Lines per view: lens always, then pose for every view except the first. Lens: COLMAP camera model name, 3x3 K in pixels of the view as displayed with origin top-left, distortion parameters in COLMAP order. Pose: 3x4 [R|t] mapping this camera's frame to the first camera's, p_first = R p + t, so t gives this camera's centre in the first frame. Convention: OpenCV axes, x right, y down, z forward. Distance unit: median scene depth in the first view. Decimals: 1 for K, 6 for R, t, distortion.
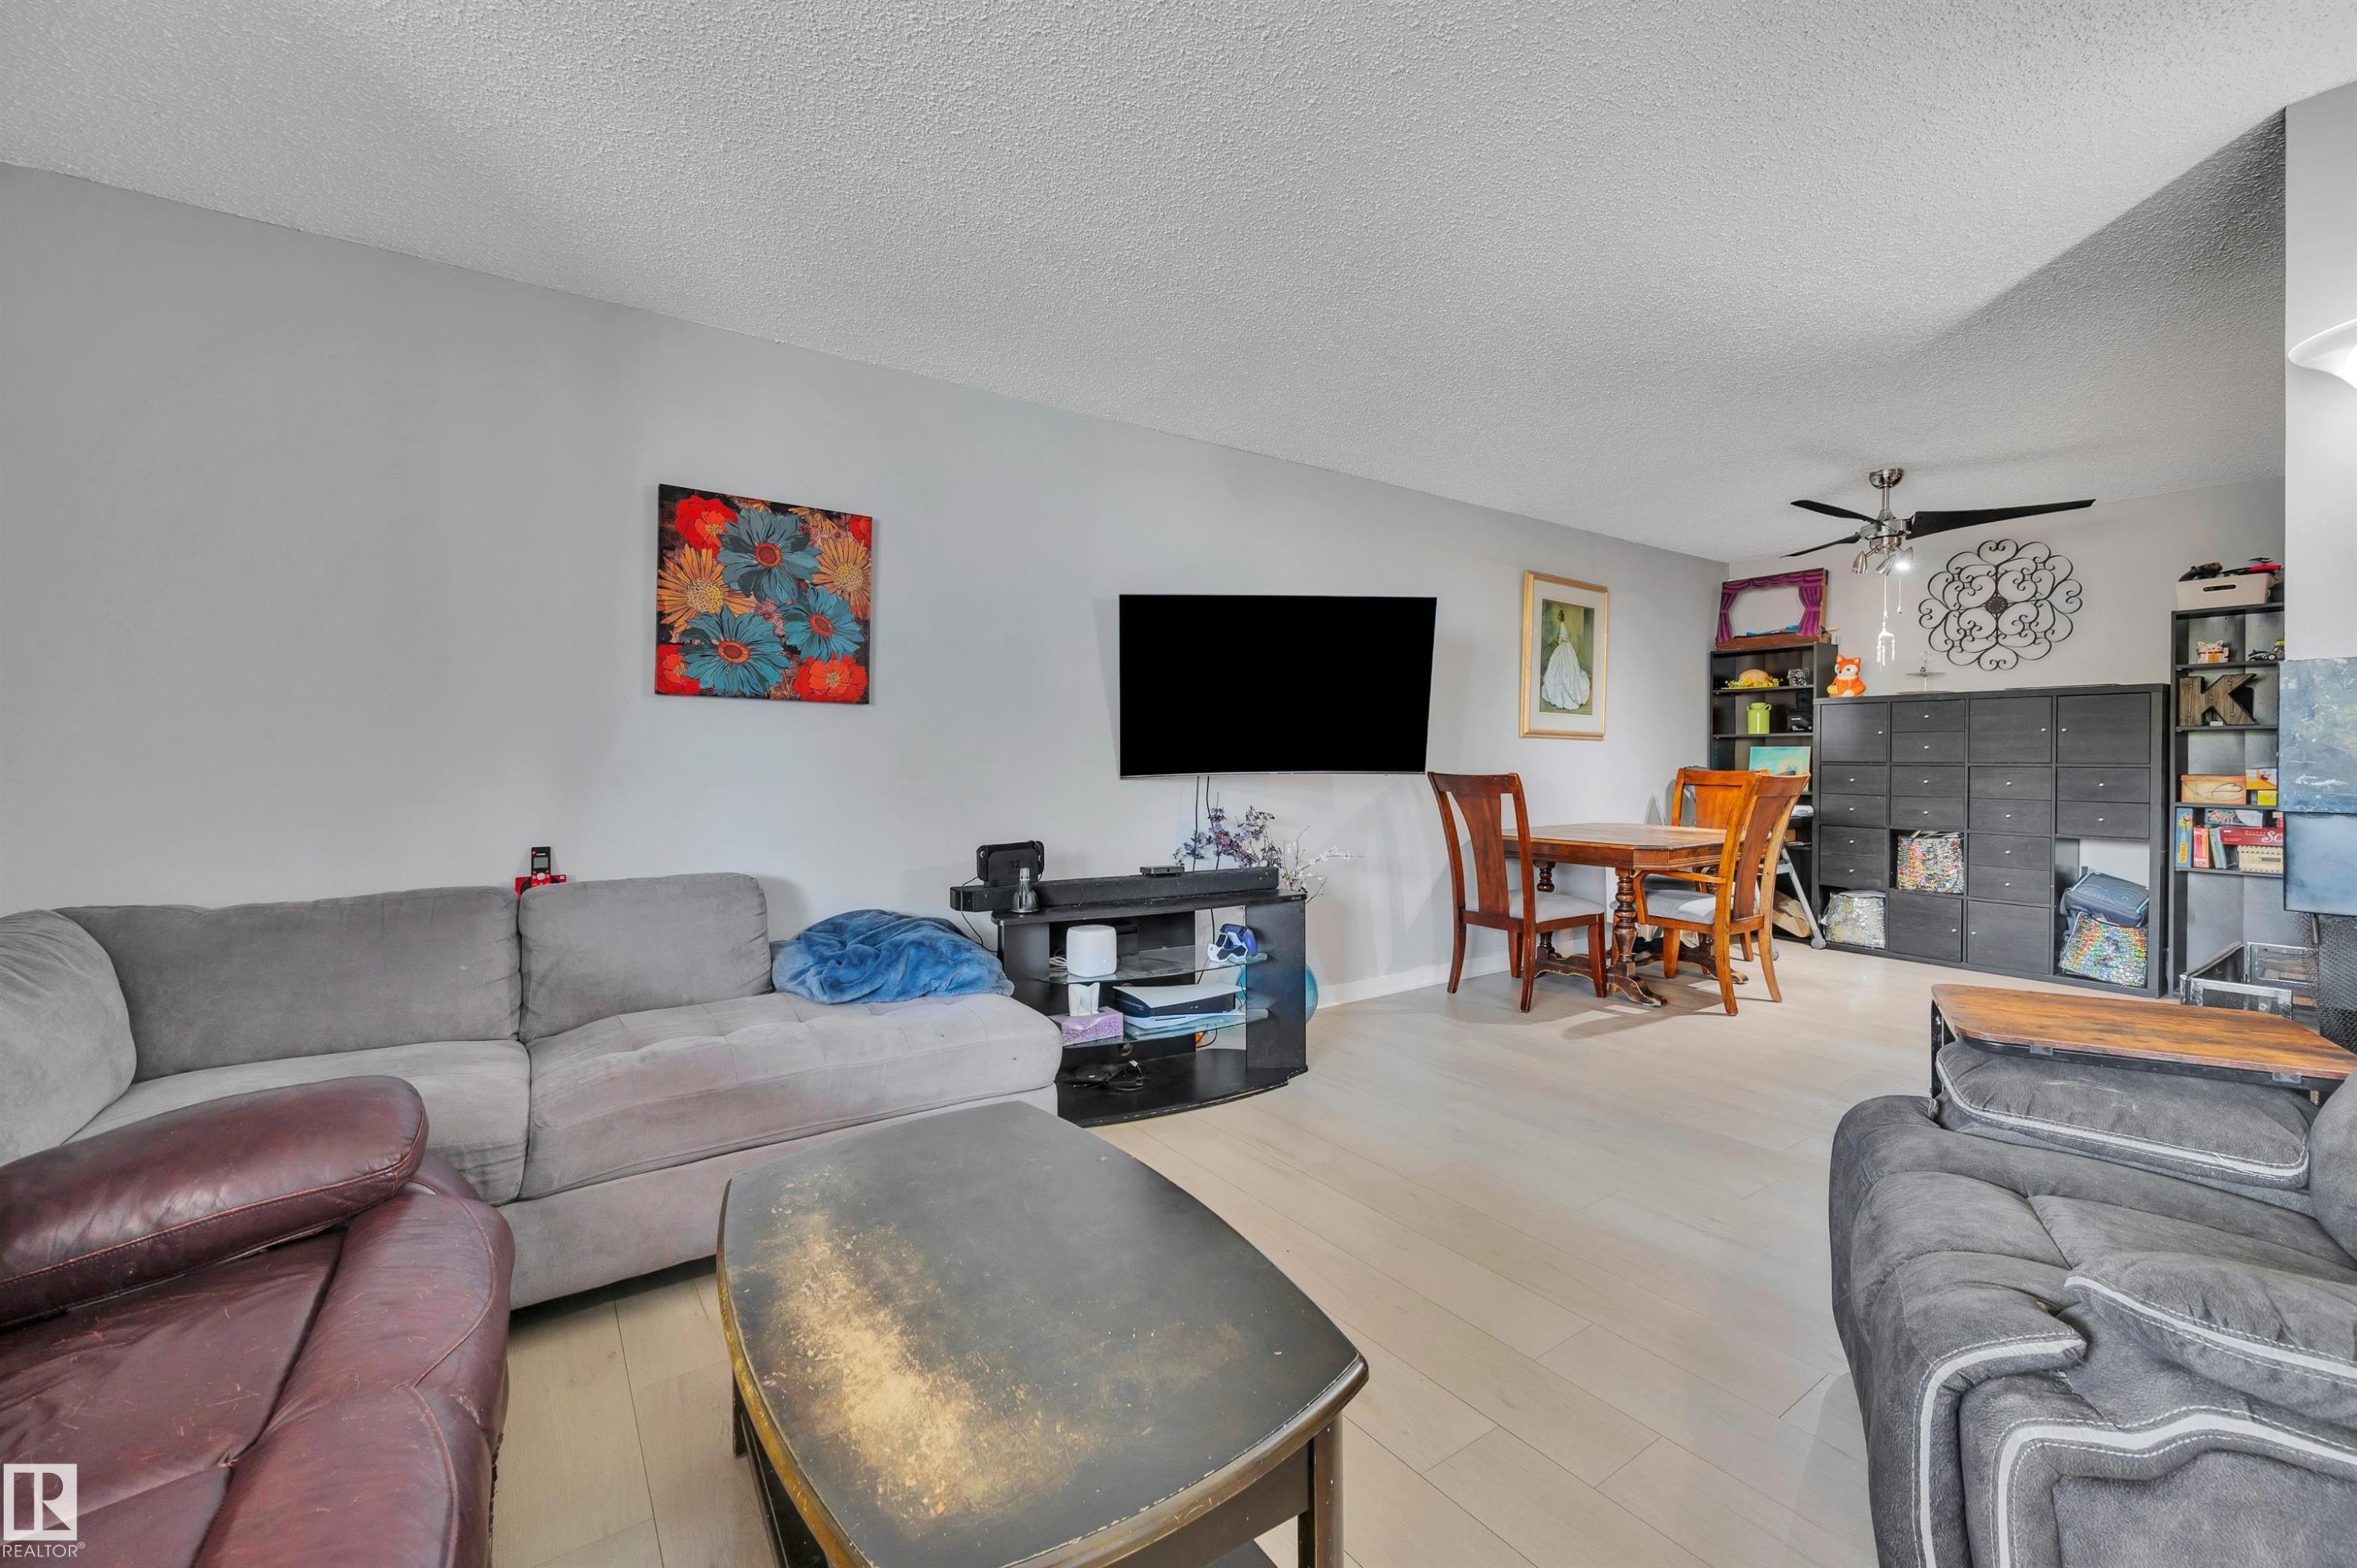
lens RADIAL K [[964.8, 0, 1189.7], [0, 964.8, 767.1], [0, 0, 1]] dist [-0.000434, -0.000362]
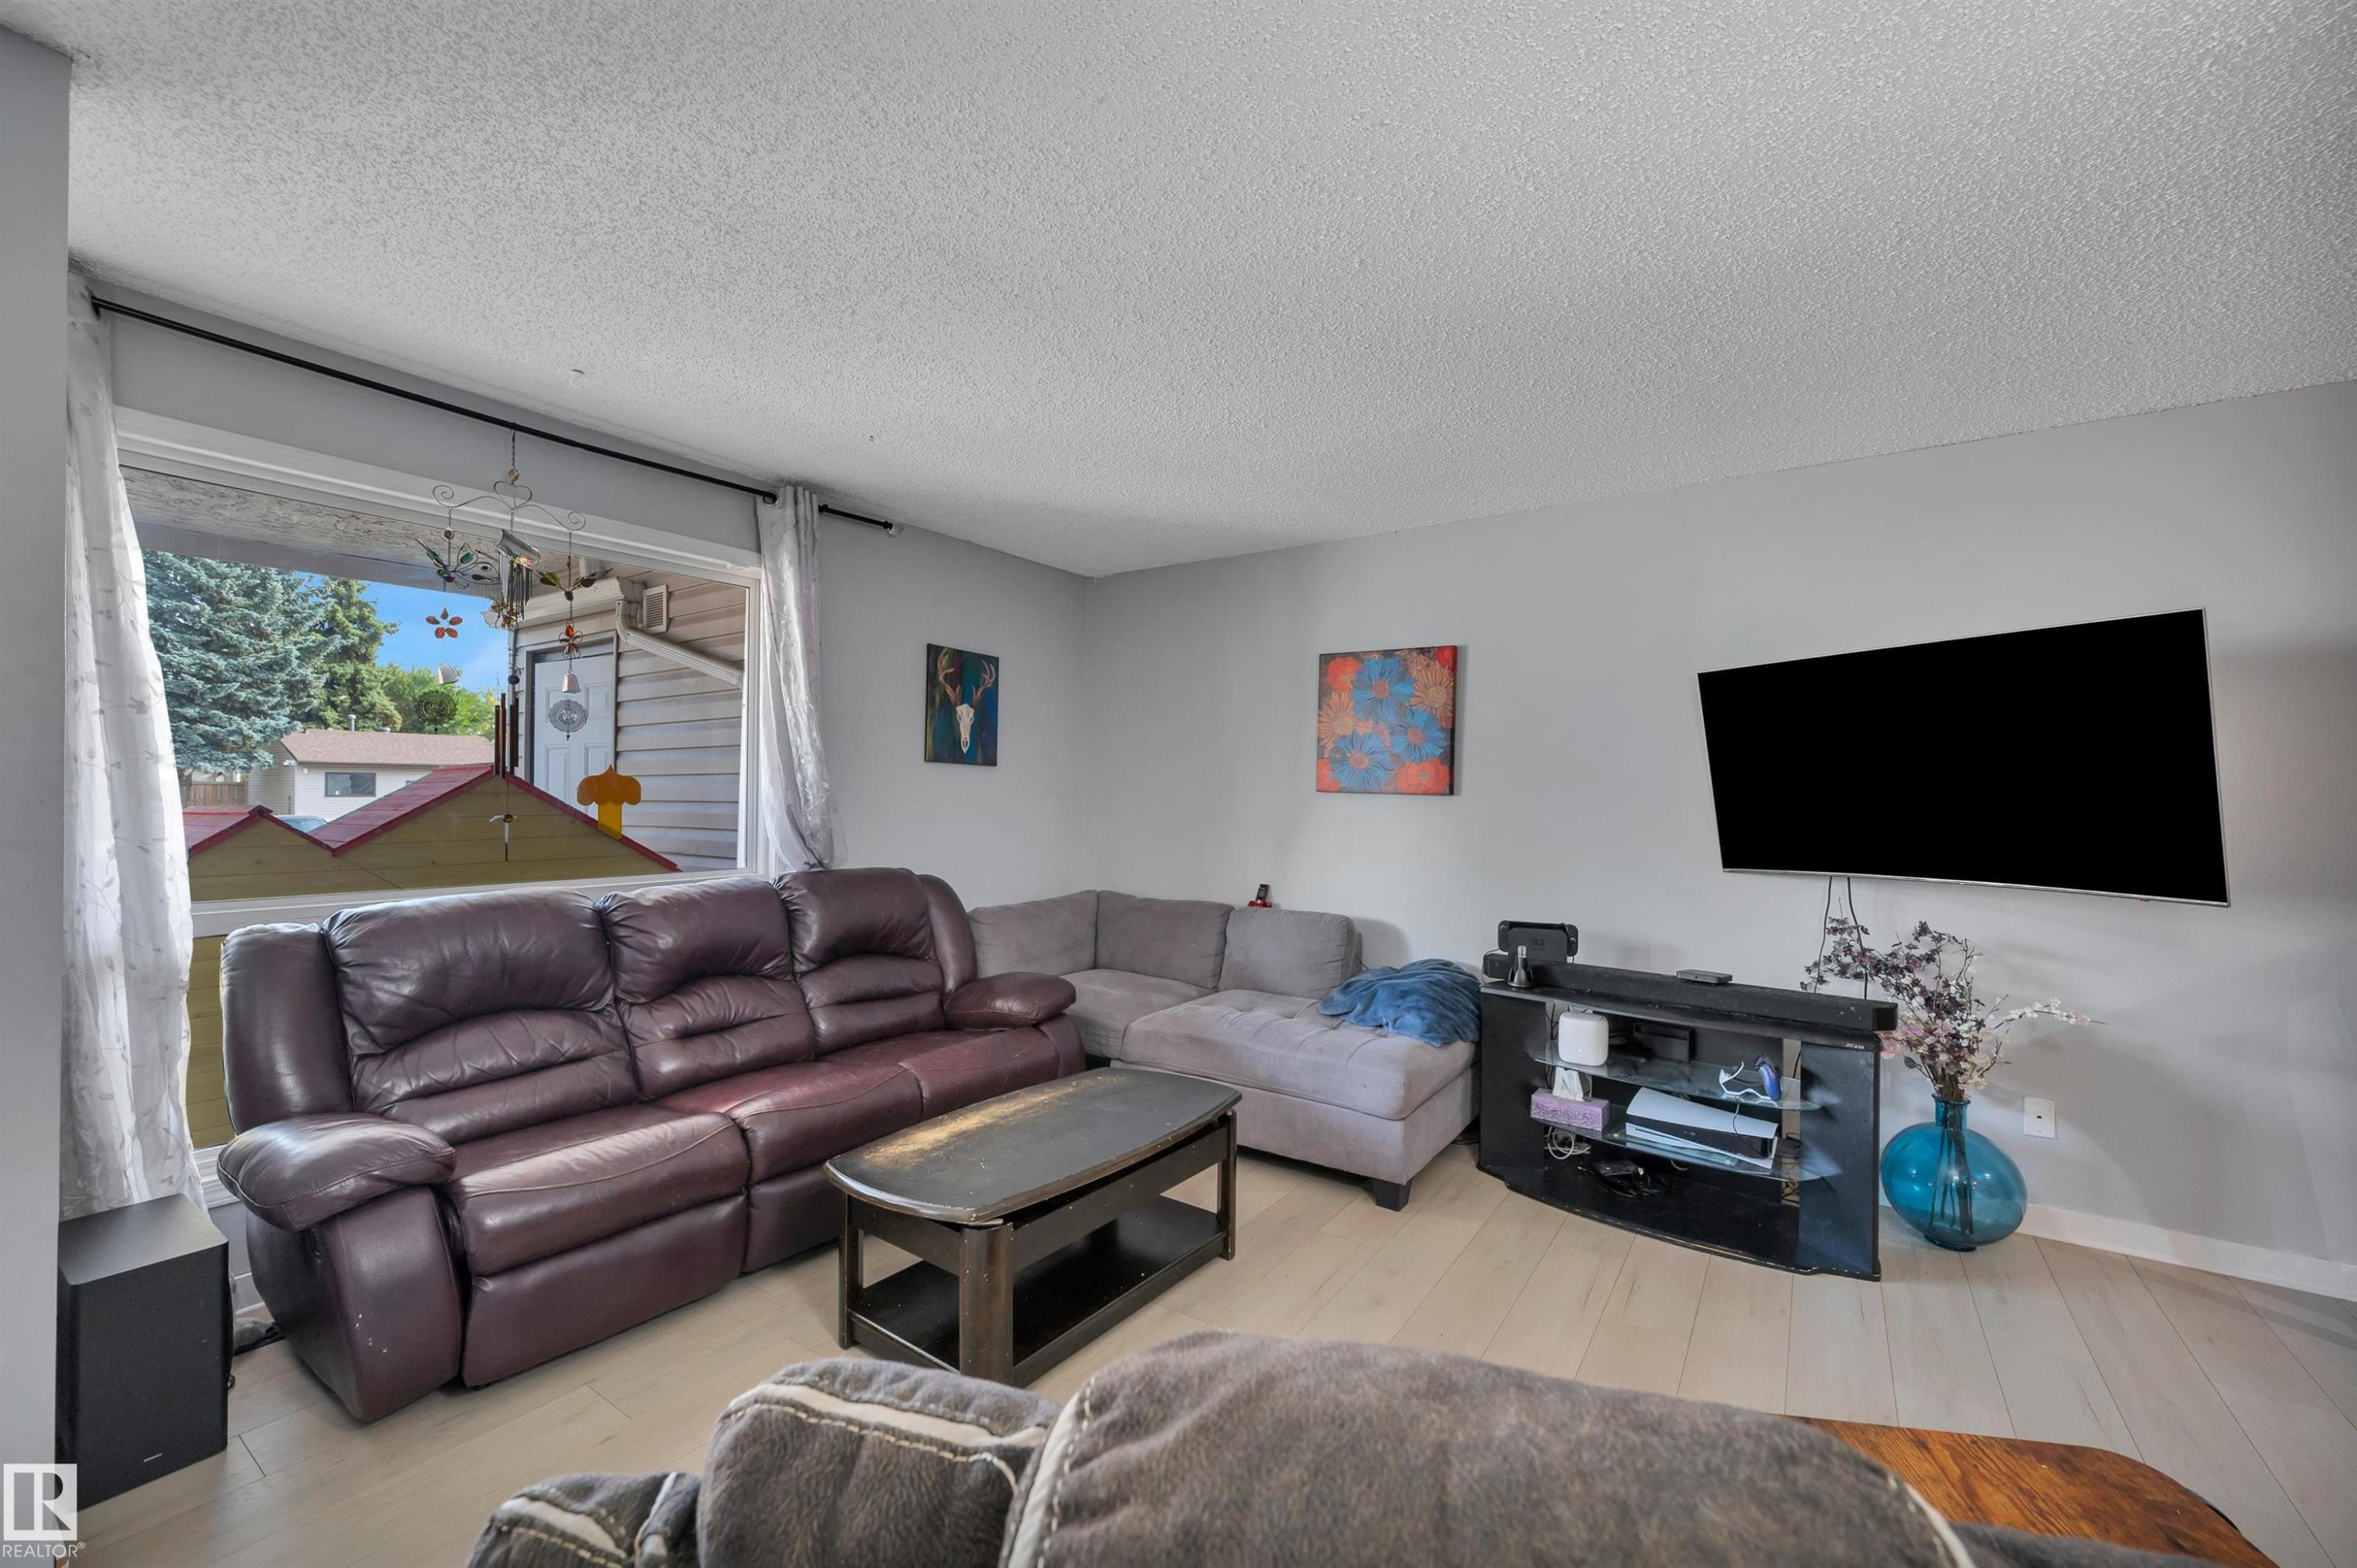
lens RADIAL K [[937.5, 0, 1200.8], [0, 937.5, 791.2], [0, 0, 1]] dist [-0.001533, -0.000209]
pose [[0.355380, 0.001620, -0.934721, 0.408940], [-0.019666, 0.999790, -0.005744, -0.034349], [0.934515, 0.020423, 0.355337, 0.160304]]
